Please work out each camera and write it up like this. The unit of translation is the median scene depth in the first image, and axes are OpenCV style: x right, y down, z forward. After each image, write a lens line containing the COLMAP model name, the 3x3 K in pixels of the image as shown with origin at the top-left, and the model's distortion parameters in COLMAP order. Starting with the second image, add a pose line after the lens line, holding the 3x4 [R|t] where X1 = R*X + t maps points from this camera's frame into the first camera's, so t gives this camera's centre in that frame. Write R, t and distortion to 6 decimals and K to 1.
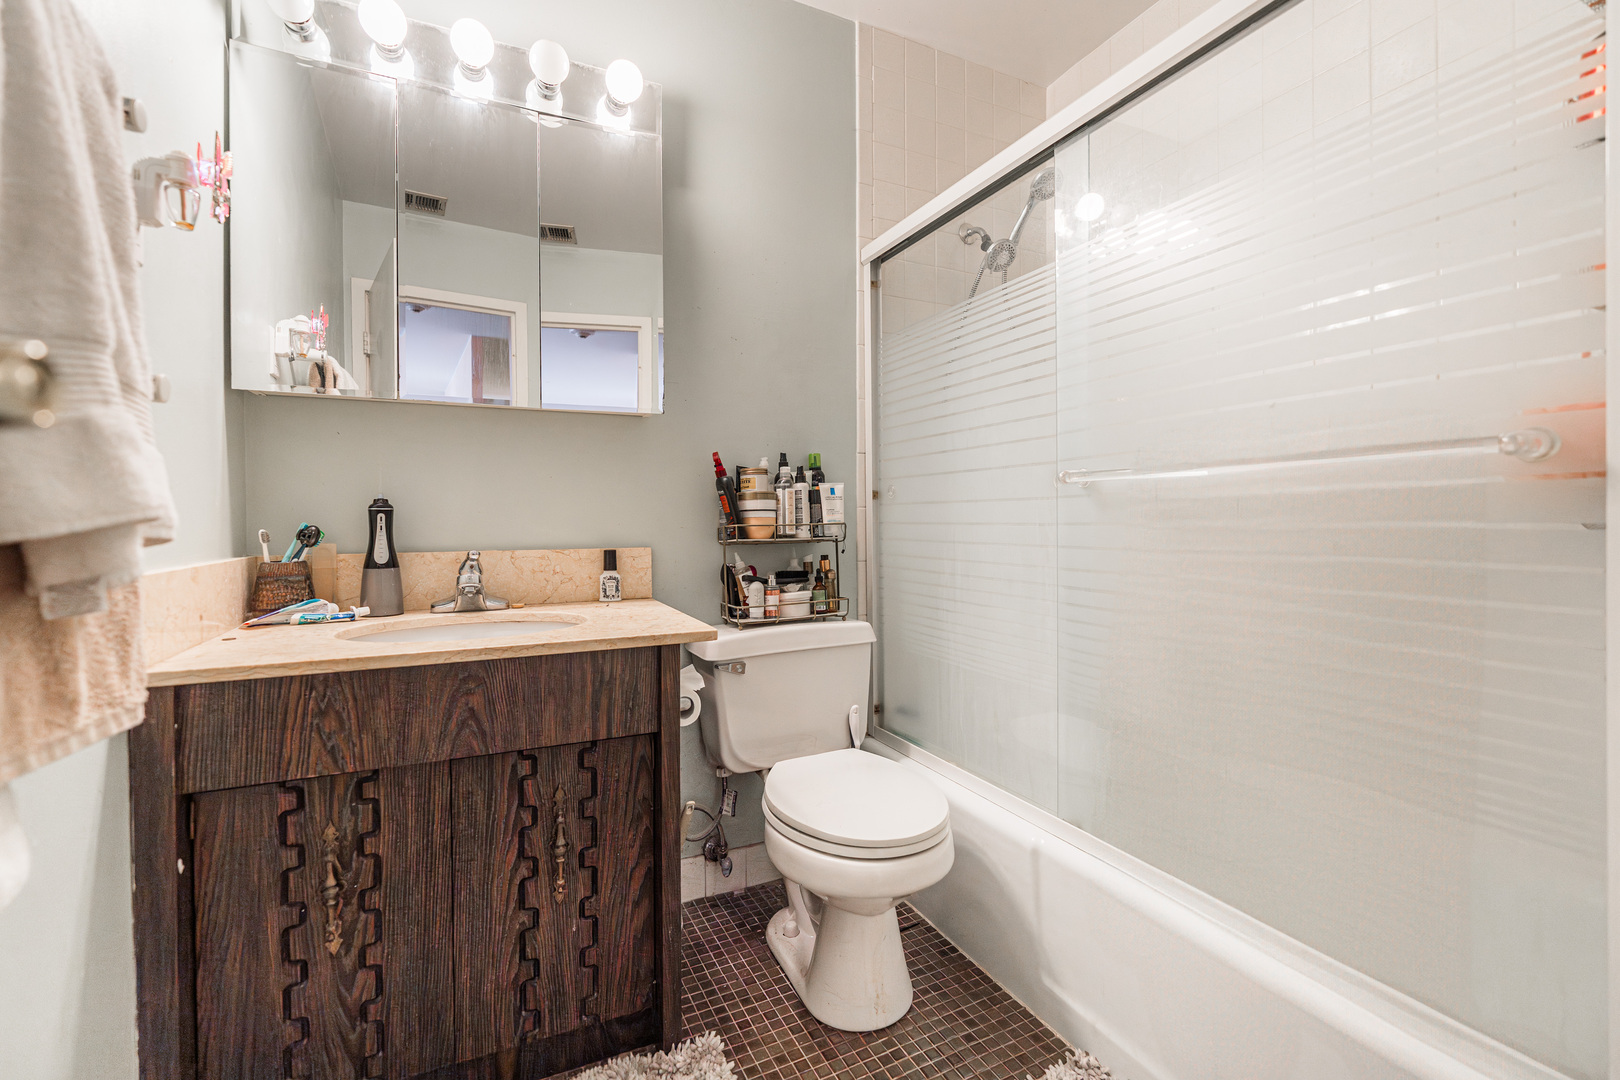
lens RADIAL K [[677.2, 0, 806.0], [0, 677.2, 526.2], [0, 0, 1]] dist [0.000263, -0.000172]
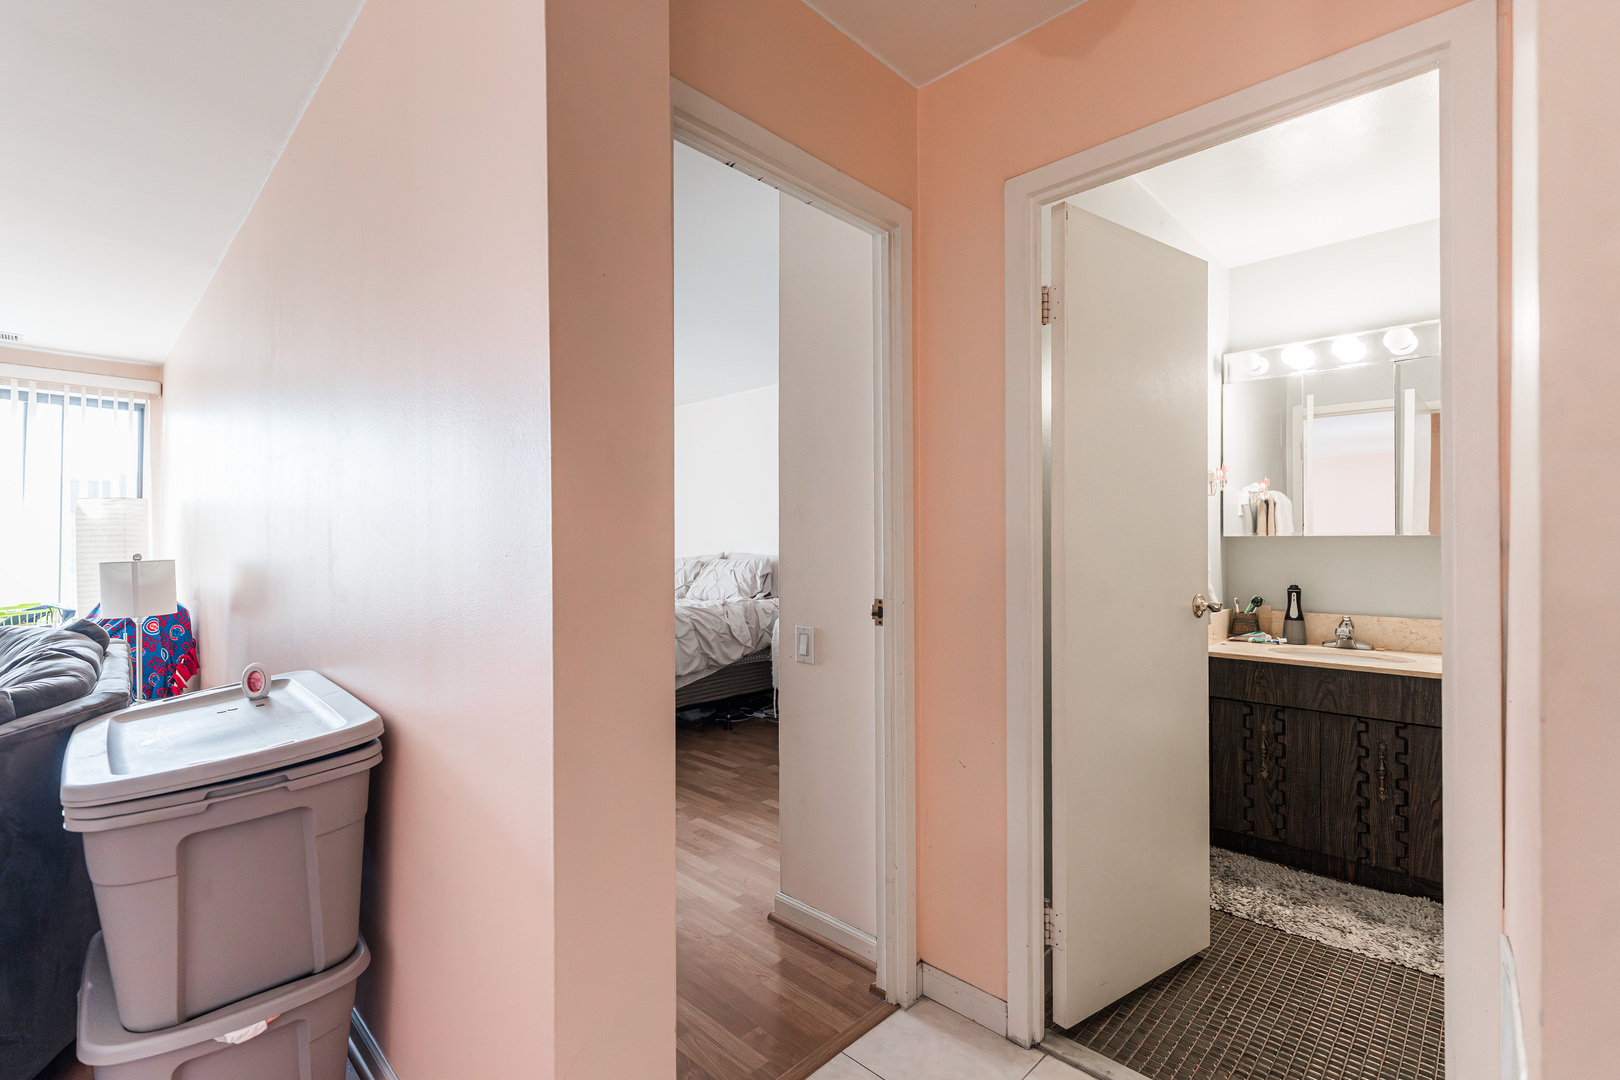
lens RADIAL K [[713.6, 0, 715.3], [0, 713.6, 543.9], [0, 0, 1]] dist [-0.003821, -0.000319]
pose [[0.272479, -0.001847, -0.962160, 1.100351], [-0.012233, 0.999911, -0.005384, -0.154917], [0.962084, 0.013237, 0.272432, -1.440527]]
